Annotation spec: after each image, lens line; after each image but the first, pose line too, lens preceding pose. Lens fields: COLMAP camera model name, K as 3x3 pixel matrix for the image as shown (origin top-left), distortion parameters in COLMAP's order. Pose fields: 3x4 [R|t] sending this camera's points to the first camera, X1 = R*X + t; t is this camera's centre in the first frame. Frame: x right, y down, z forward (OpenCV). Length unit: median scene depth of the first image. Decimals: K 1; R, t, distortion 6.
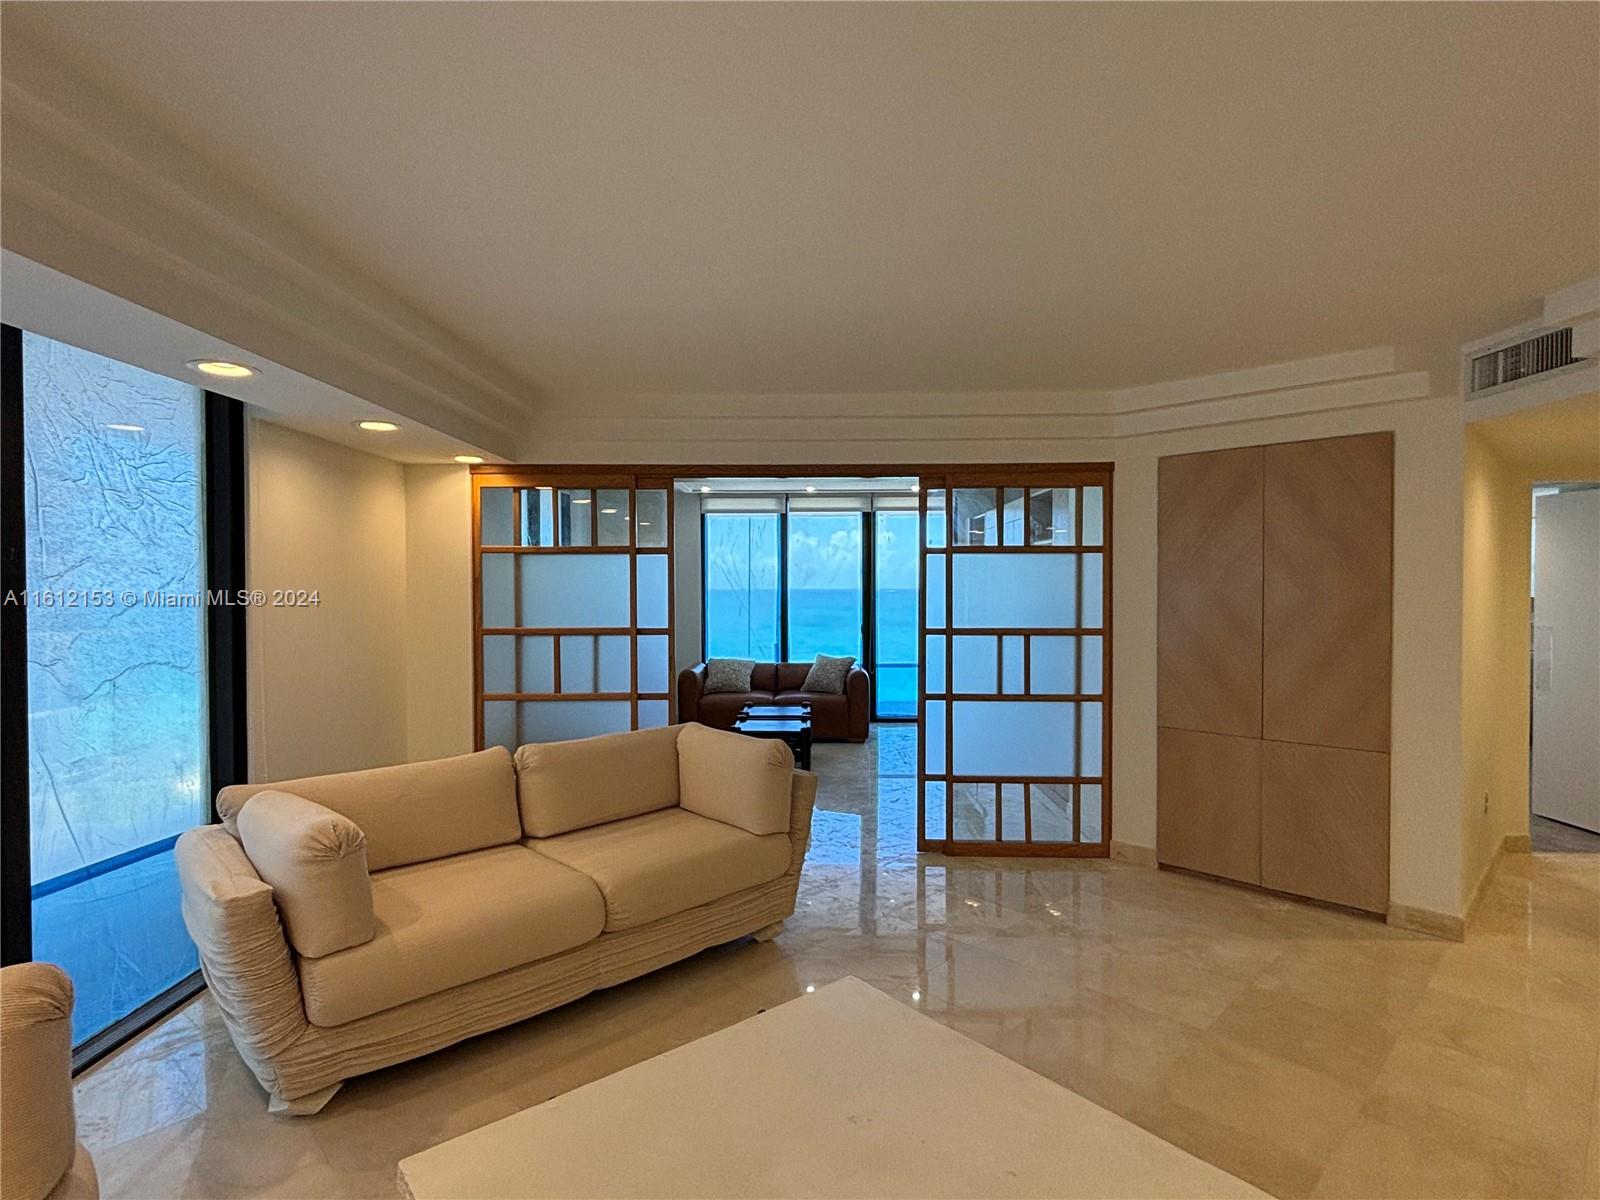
lens RADIAL K [[816.8, 0, 796.7], [0, 816.8, 595.1], [0, 0, 1]] dist [-0.005223, -0.002468]
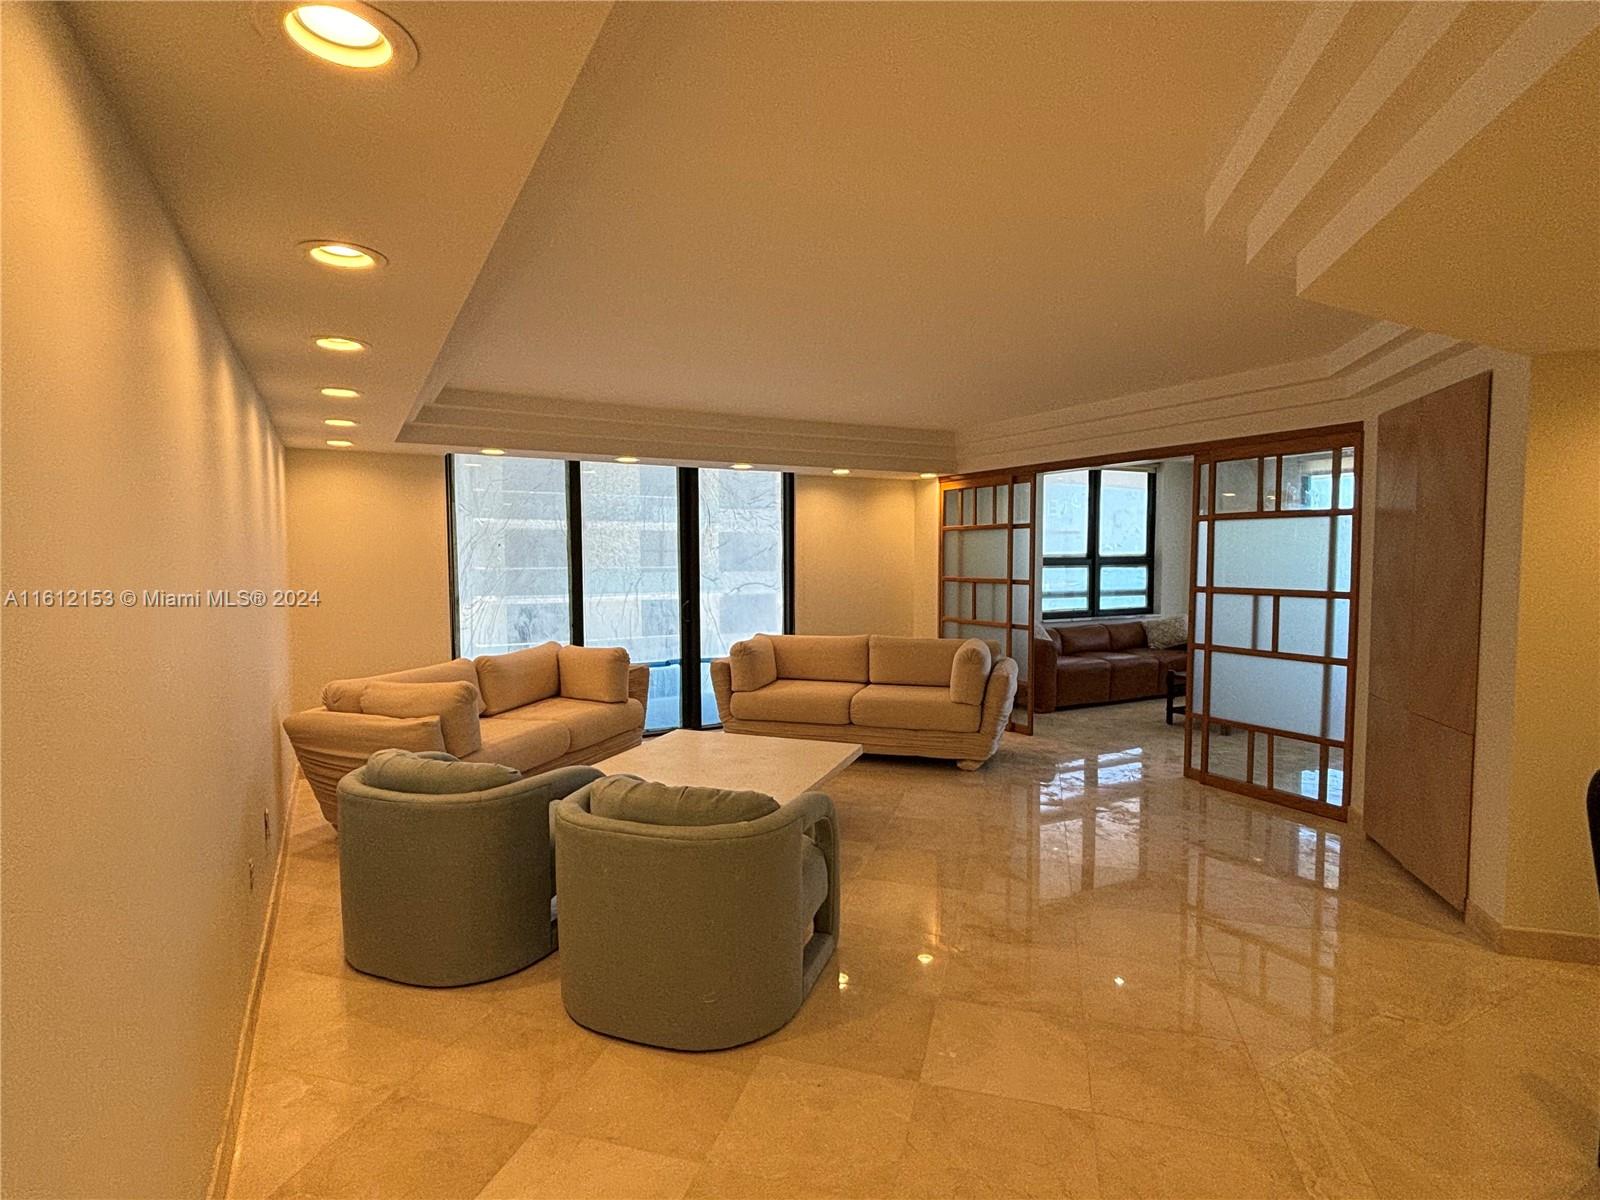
lens RADIAL K [[816.8, 0, 785.8], [0, 816.8, 602.9], [0, 0, 1]] dist [-0.005223, -0.002468]
pose [[0.488552, 0.050977, -0.871044, 0.890463], [-0.008478, 0.998522, 0.053682, 0.006574], [0.872494, -0.018842, 0.488262, -0.073668]]
